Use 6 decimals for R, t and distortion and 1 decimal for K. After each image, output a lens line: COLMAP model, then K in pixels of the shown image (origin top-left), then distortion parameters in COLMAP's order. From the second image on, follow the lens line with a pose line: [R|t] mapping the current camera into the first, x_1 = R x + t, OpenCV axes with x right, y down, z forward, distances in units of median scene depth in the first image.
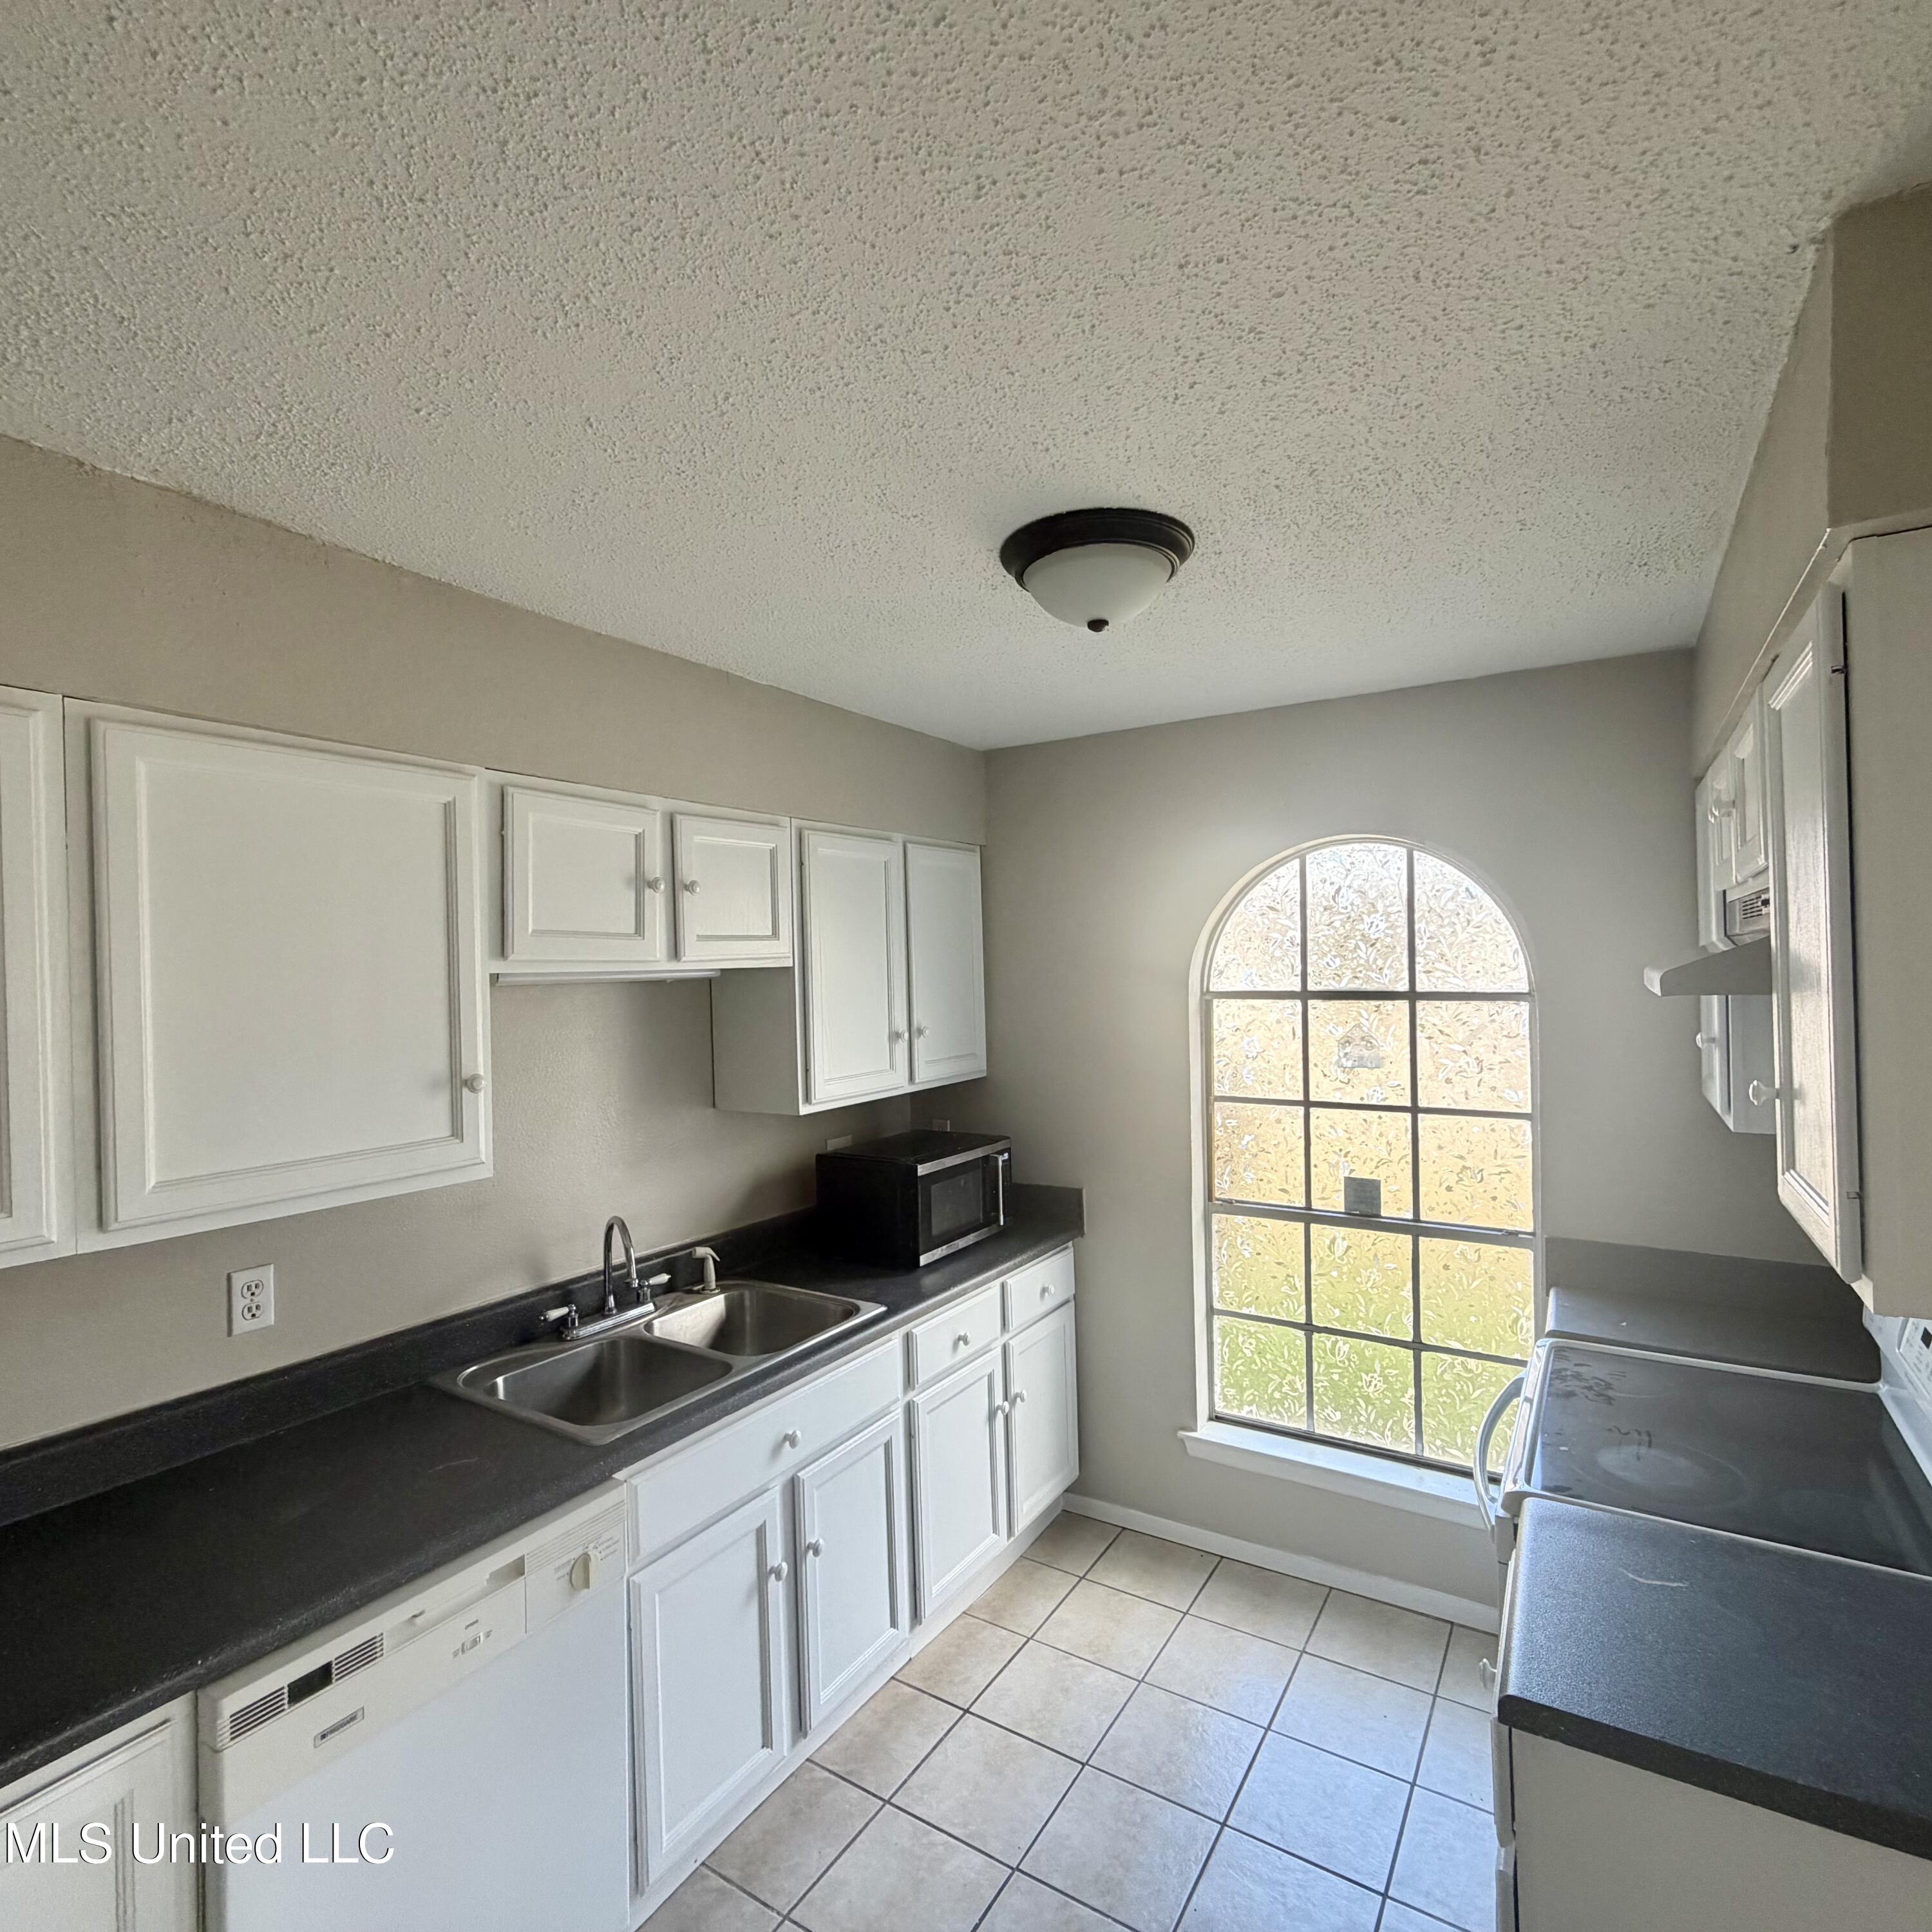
lens RADIAL K [[1023.5, 0, 962.5], [0, 1023.5, 968.5], [0, 0, 1]] dist [0.003441, -0.001925]
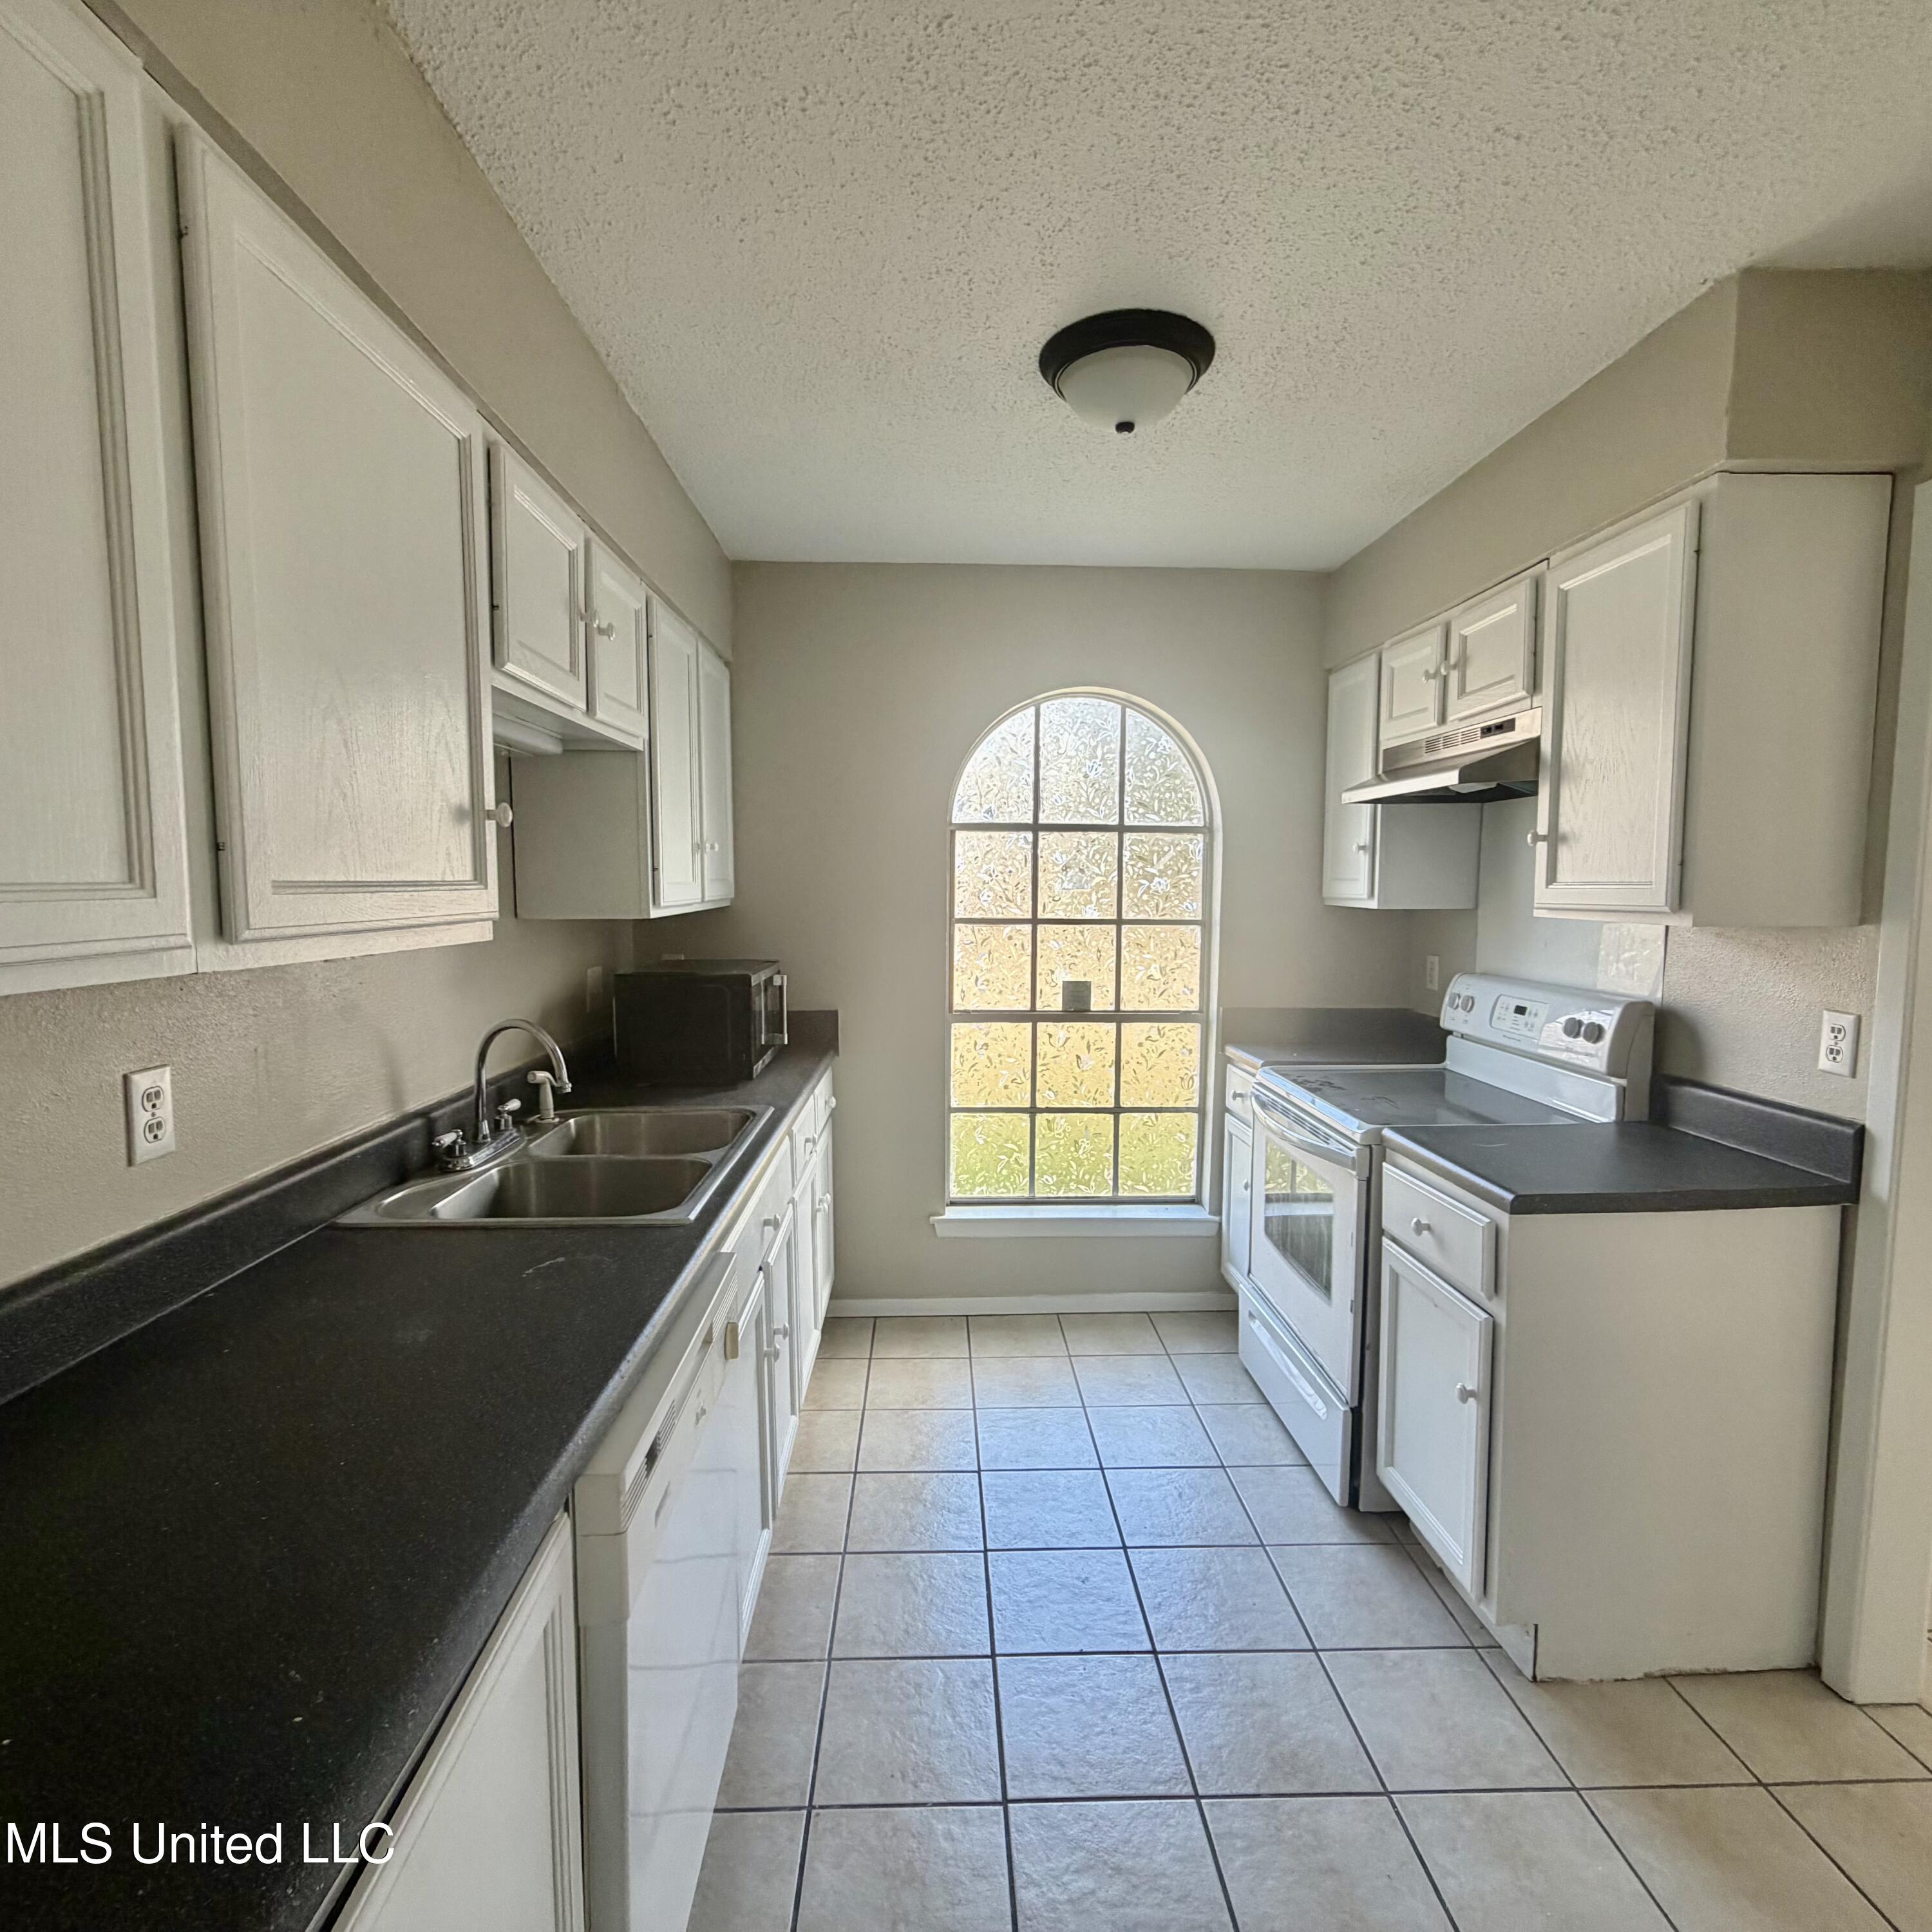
lens RADIAL K [[1023.5, 0, 960.5], [0, 1023.5, 968.2], [0, 0, 1]] dist [0.003441, -0.001925]
pose [[0.825770, -0.024888, 0.563457, -0.410005], [-0.019015, 0.997229, 0.071915, 0.108435], [-0.563686, -0.070100, 0.823009, 0.090630]]
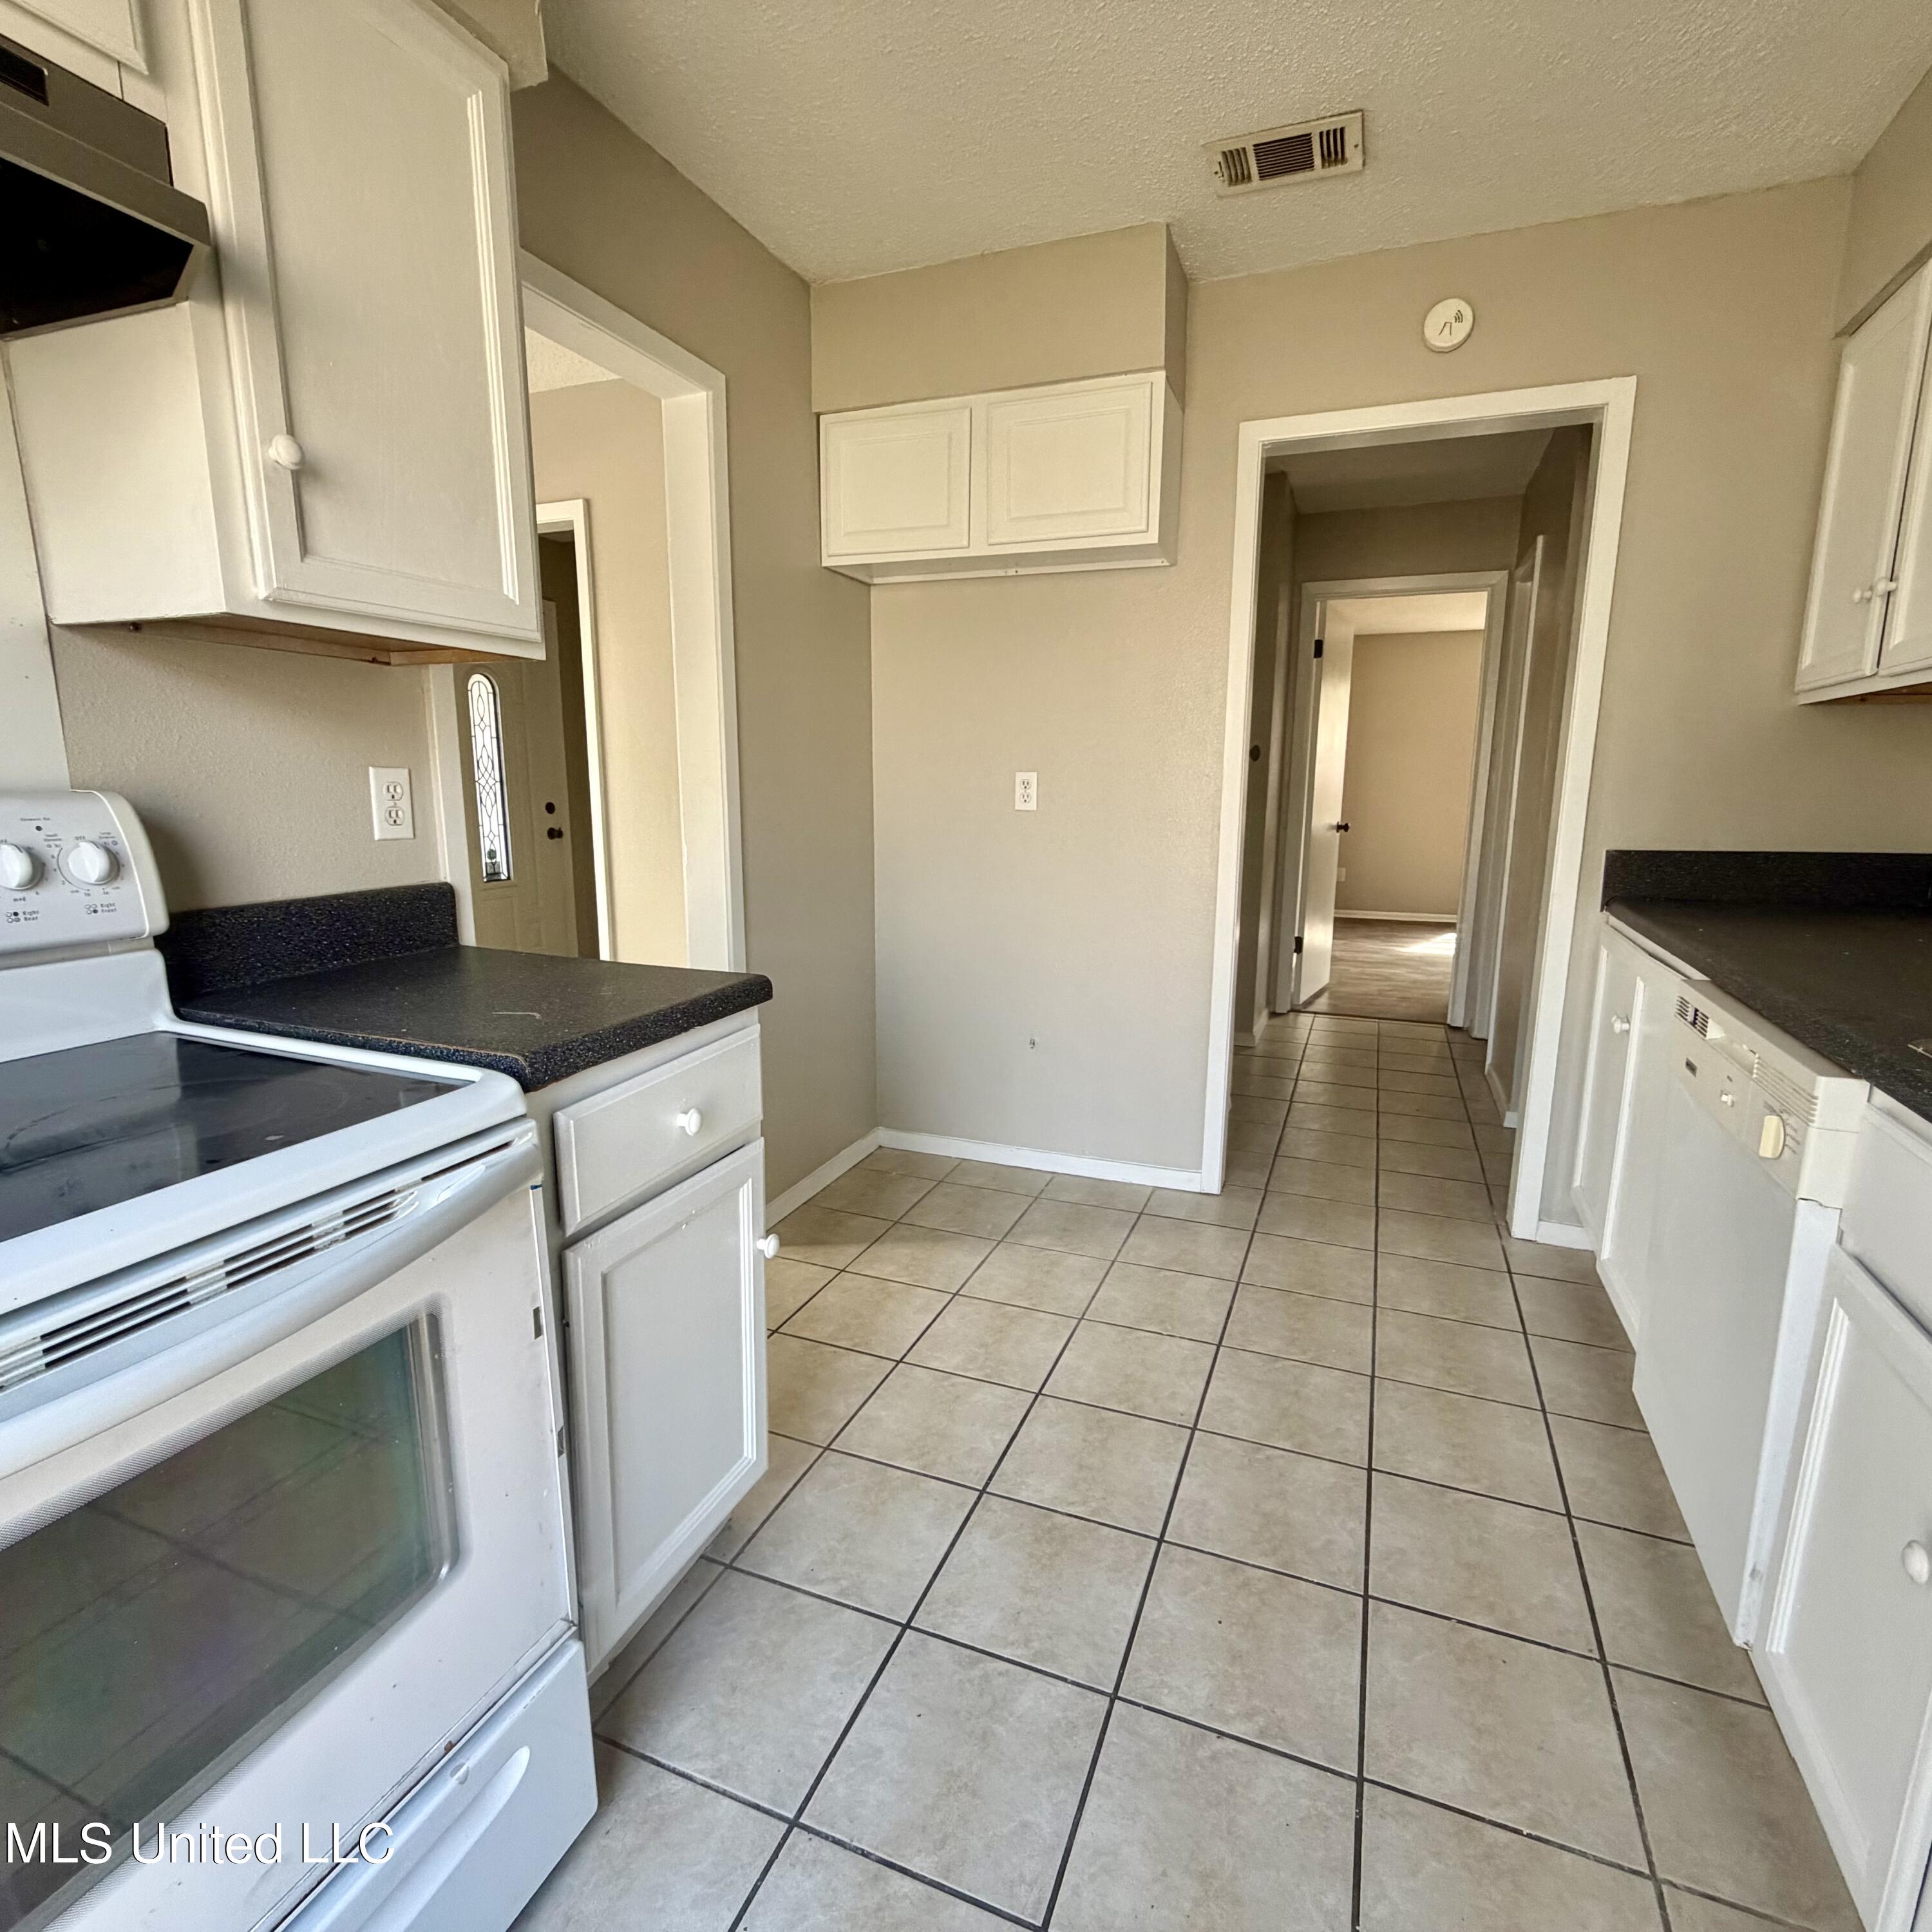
lens RADIAL K [[1023.5, 0, 971.2], [0, 1023.5, 966.5], [0, 0, 1]] dist [0.003441, -0.001925]
pose [[-0.982388, 0.052660, -0.179279, 0.201969], [0.018768, 0.982423, 0.185722, 0.180586], [0.185908, 0.179087, -0.966109, 0.936118]]
